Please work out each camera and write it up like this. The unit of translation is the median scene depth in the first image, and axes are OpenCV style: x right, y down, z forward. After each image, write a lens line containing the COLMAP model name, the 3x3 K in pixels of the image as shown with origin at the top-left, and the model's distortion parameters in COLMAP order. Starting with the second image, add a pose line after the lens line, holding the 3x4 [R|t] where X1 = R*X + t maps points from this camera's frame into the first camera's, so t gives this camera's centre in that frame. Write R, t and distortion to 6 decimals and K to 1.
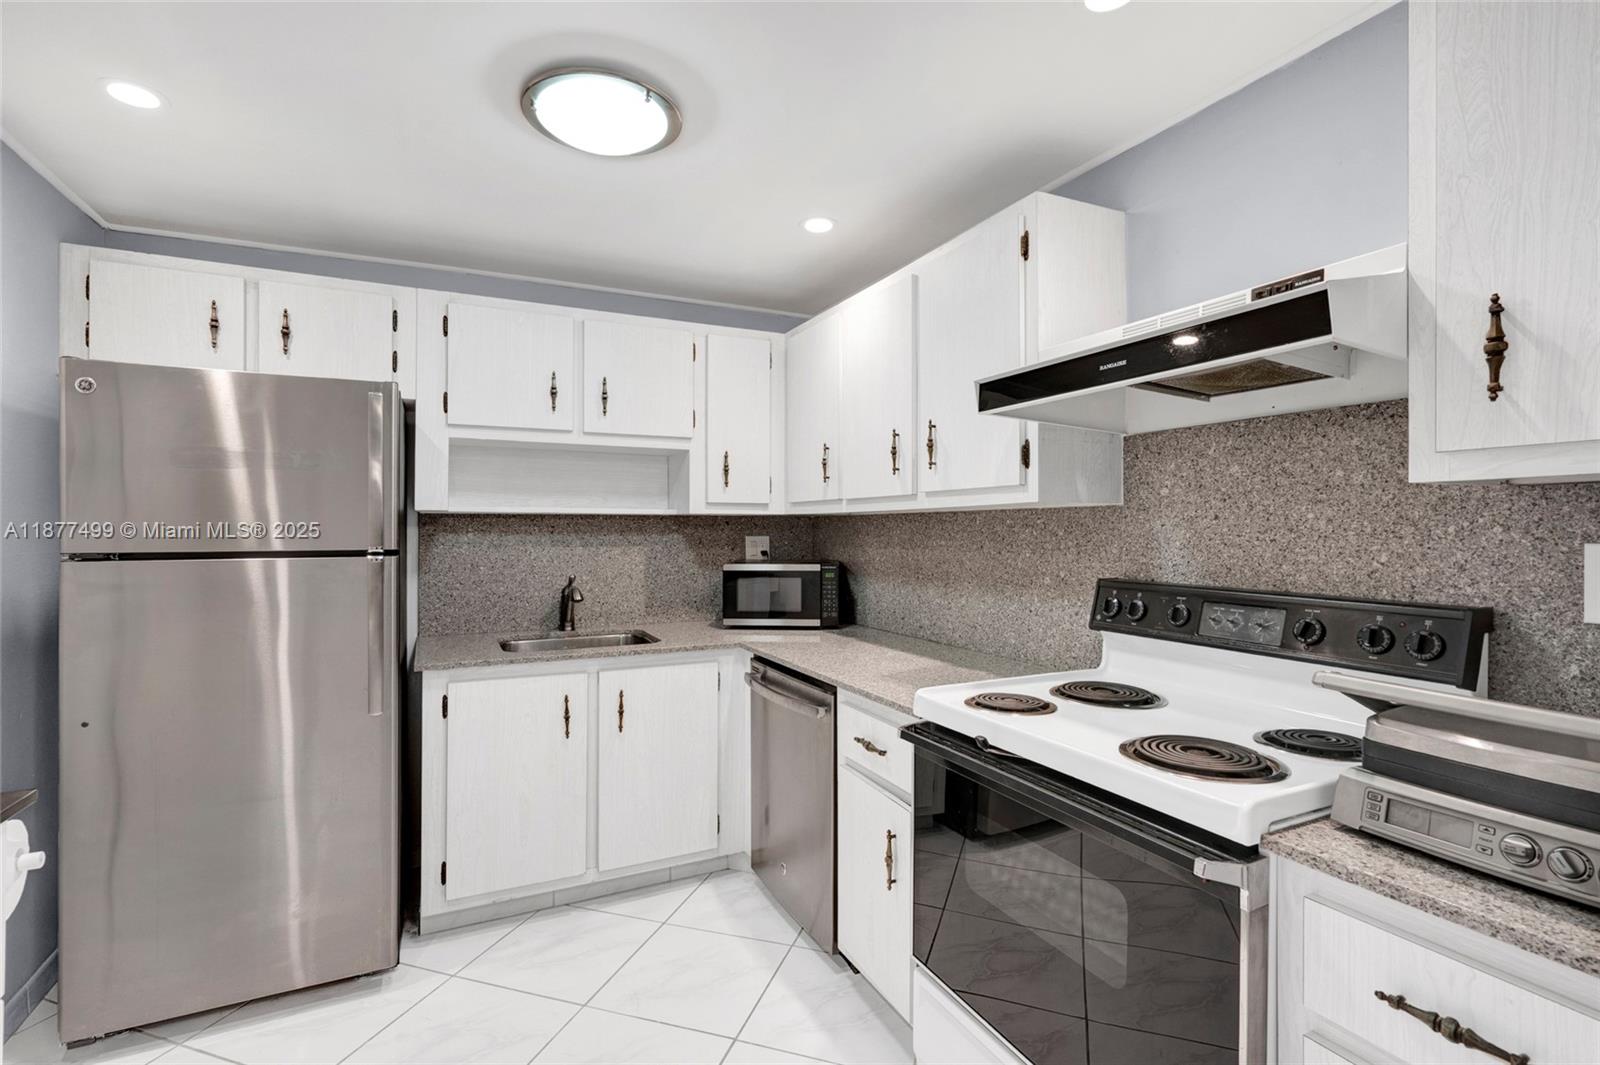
lens RADIAL K [[758.2, 0, 785.0], [0, 758.2, 530.5], [0, 0, 1]] dist [0.000062, 0.001536]
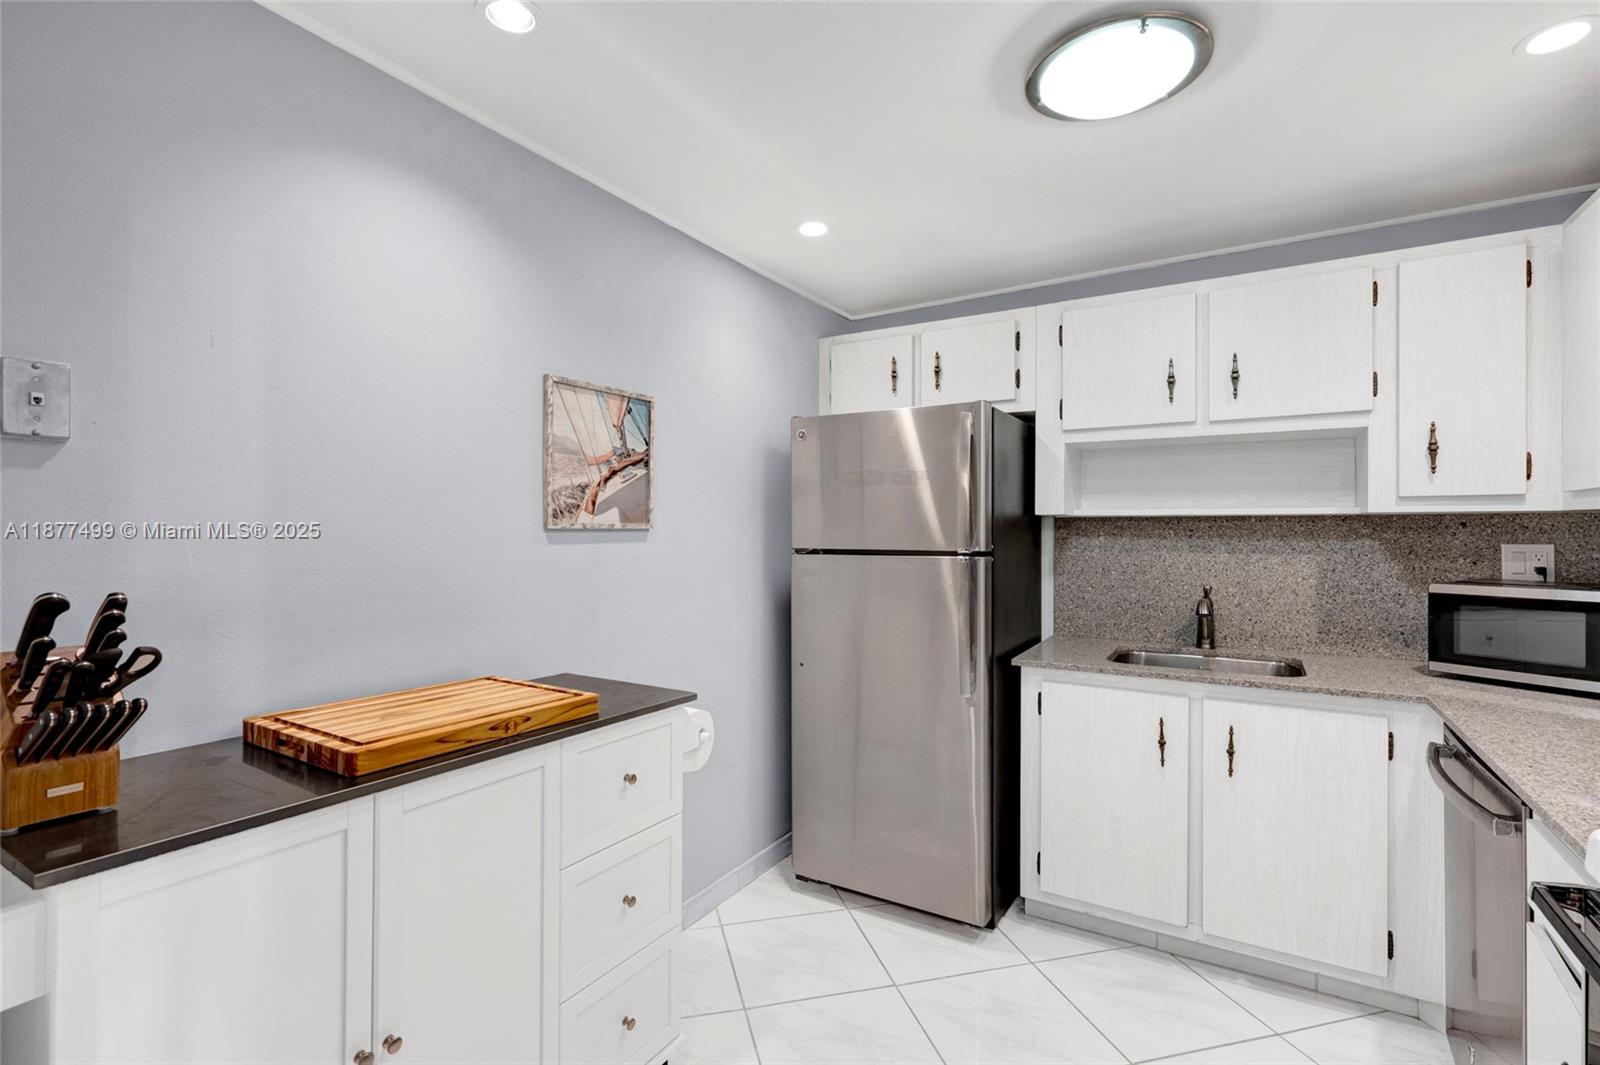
lens RADIAL K [[758.2, 0, 800.0], [0, 758.2, 532.5], [0, 0, 1]] dist [0.003911, 0.001419]
pose [[0.533683, 0.002157, -0.845682, 0.250005], [-0.002907, 0.999996, 0.000716, -0.001889], [0.845680, 0.002076, 0.533686, 0.161429]]
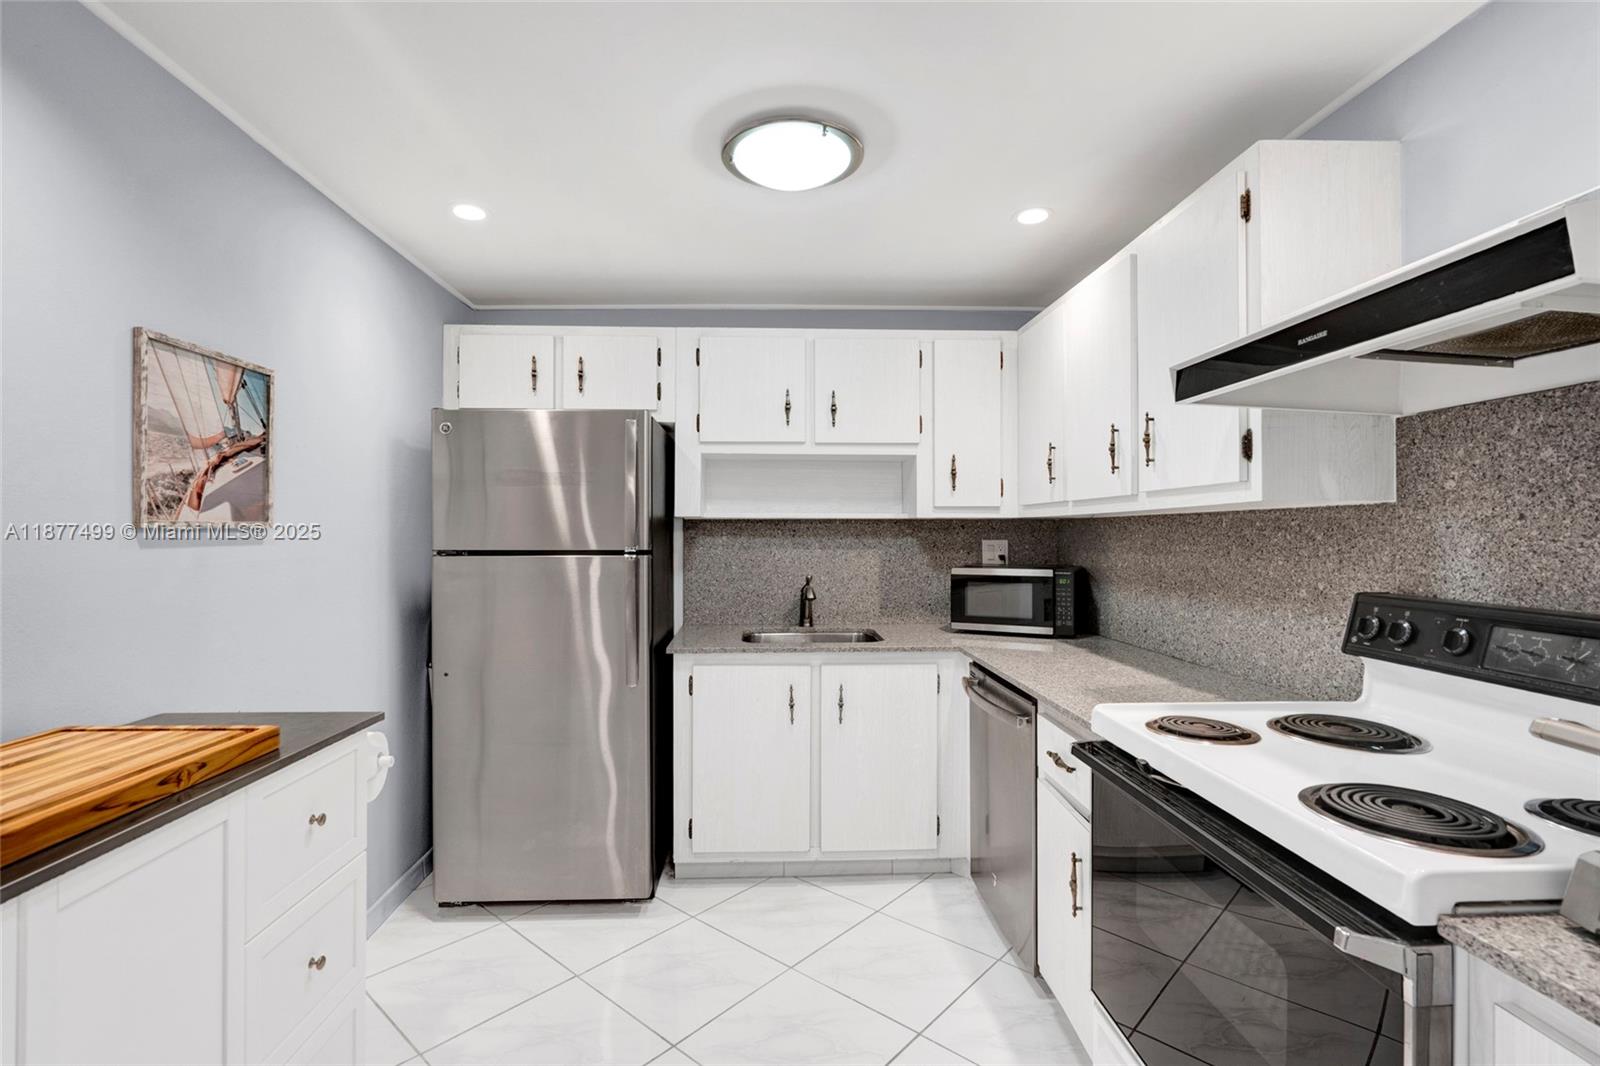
lens RADIAL K [[758.2, 0, 785.0], [0, 758.2, 531.0], [0, 0, 1]] dist [0.000062, 0.001536]
pose [[0.914595, -0.001393, -0.404369, 0.150485], [-0.000397, 0.999991, -0.004340, 0.000489], [0.404371, 0.004130, 0.914586, -0.004957]]
